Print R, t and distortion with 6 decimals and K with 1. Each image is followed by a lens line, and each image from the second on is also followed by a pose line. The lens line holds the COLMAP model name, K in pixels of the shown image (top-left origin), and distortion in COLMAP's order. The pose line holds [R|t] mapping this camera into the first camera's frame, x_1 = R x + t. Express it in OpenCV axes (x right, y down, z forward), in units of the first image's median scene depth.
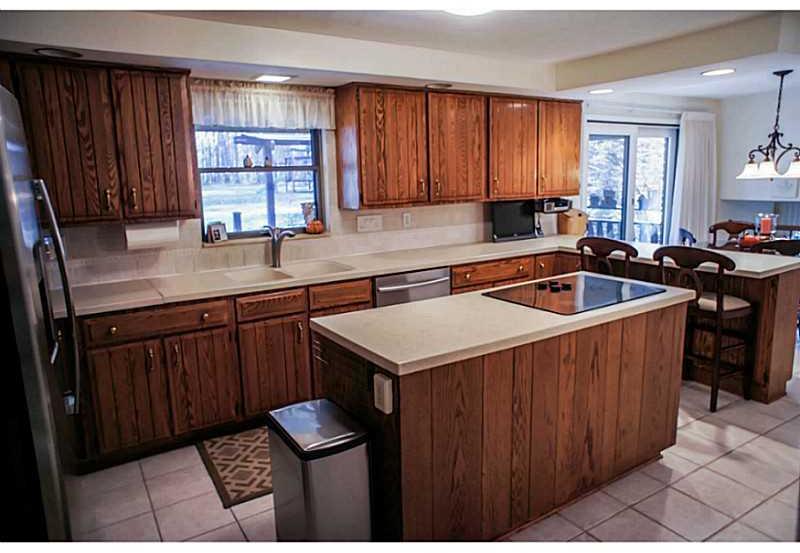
lens RADIAL K [[540.2, 0, 401.3], [0, 540.2, 268.2], [0, 0, 1]] dist [-0.002339, -0.000642]
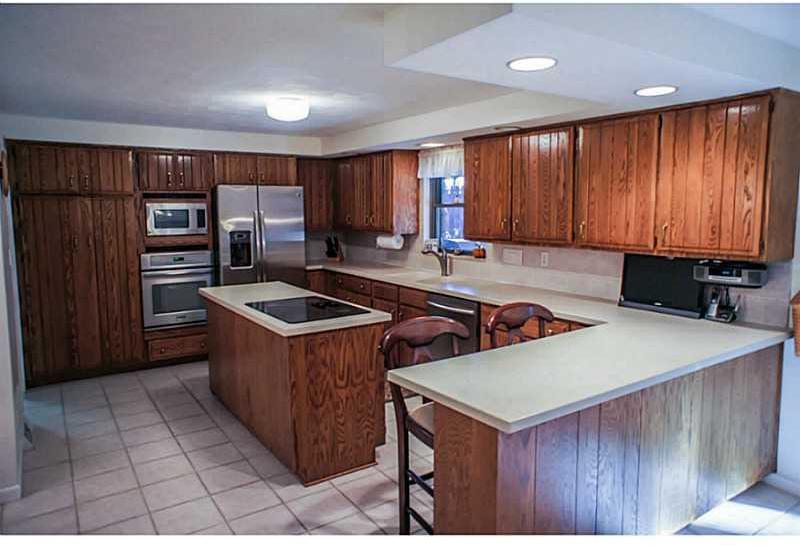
lens RADIAL K [[538.6, 0, 401.7], [0, 538.6, 263.5], [0, 0, 1]] dist [-0.051425, 0.082008]
pose [[0.030105, 0.126208, -0.991547, 1.031205], [-0.170436, 0.978117, 0.119324, -0.163909], [0.984909, 0.165403, 0.050956, 0.741548]]
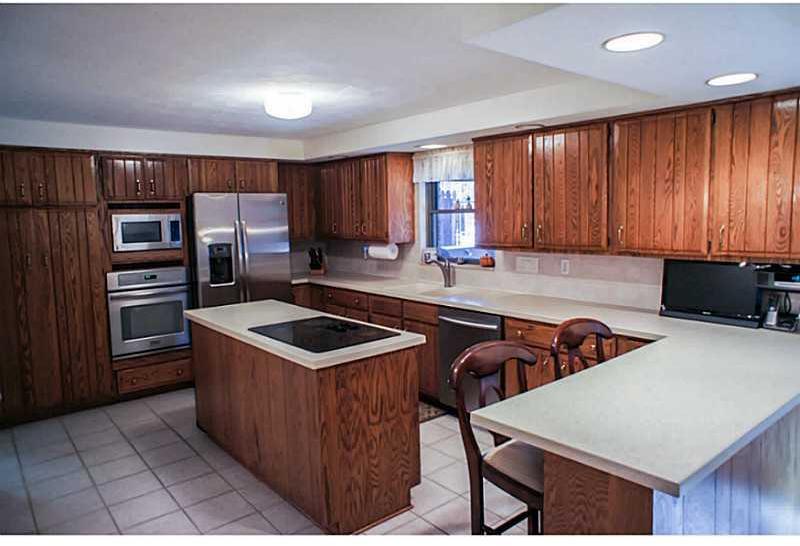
lens RADIAL K [[538.6, 0, 401.7], [0, 538.6, 263.5], [0, 0, 1]] dist [-0.051425, 0.082008]
pose [[0.125250, 0.112528, -0.985723, 0.927032], [-0.153021, 0.983849, 0.092870, -0.146004], [0.980254, 0.139204, 0.140446, 0.639047]]
